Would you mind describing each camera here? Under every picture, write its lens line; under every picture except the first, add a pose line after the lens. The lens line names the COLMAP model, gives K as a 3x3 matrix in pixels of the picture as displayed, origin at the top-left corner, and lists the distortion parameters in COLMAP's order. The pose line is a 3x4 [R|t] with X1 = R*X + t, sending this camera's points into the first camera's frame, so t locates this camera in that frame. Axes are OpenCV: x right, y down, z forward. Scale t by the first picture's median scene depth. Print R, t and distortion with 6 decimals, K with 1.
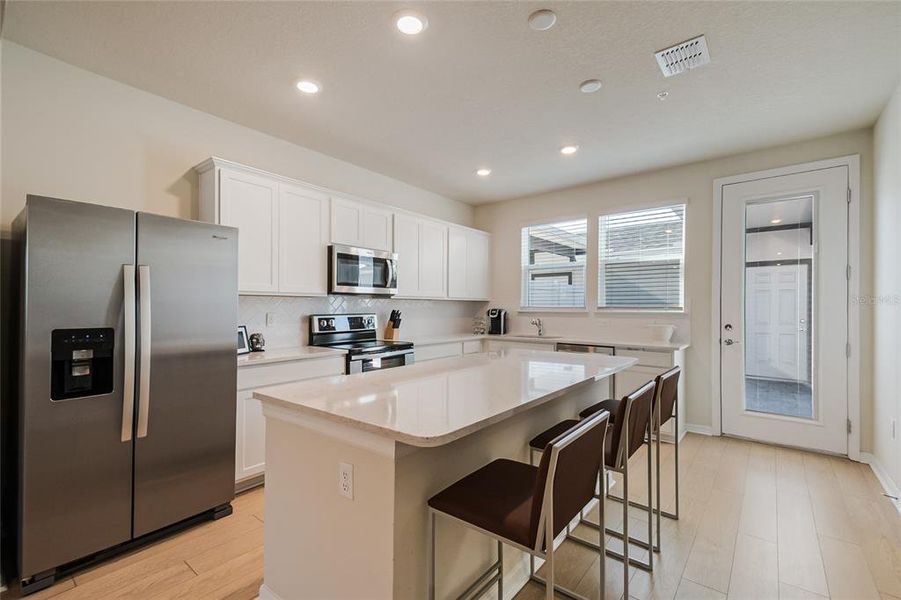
lens RADIAL K [[392.2, 0, 449.7], [0, 392.2, 302.6], [0, 0, 1]] dist [0.026311, -0.004208]
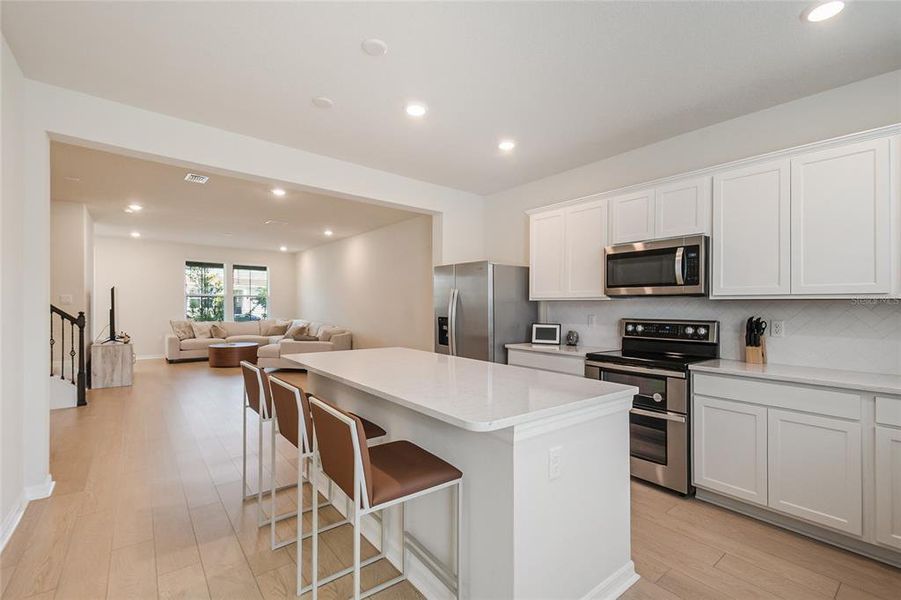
lens RADIAL K [[392.2, 0, 460.4], [0, 392.2, 304.9], [0, 0, 1]] dist [0.026311, -0.004208]
pose [[-0.212744, -0.011287, -0.977043, 0.597405], [-0.003086, 0.999936, -0.010880, 0.007139], [0.977103, 0.000700, -0.212765, 0.687298]]
